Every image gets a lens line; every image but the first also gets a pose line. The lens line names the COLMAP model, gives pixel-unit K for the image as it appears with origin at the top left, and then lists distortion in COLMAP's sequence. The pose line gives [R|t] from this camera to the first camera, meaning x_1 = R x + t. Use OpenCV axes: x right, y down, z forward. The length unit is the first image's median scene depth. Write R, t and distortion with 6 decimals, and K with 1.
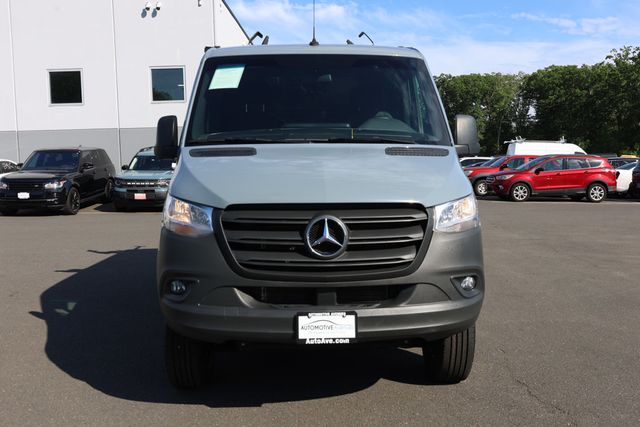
lens RADIAL K [[655.9, 0, 320.0], [0, 655.9, 213.5], [0, 0, 1]] dist [0.002604, 0.002280]
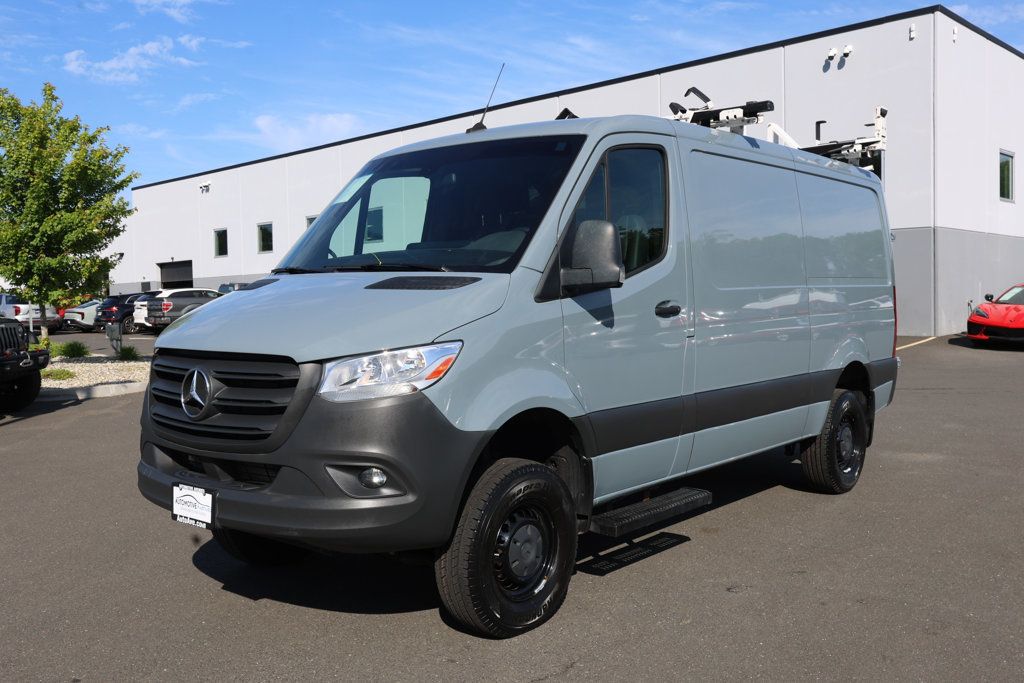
lens RADIAL K [[957.5, 0, 512.0], [0, 957.5, 341.5], [0, 0, 1]] dist [0.013953, 0.007211]
pose [[0.737138, 0.036464, -0.674757, 1.051664], [-0.047938, 0.998849, 0.001608, -0.045585], [0.674039, 0.031161, 0.738038, 0.377042]]
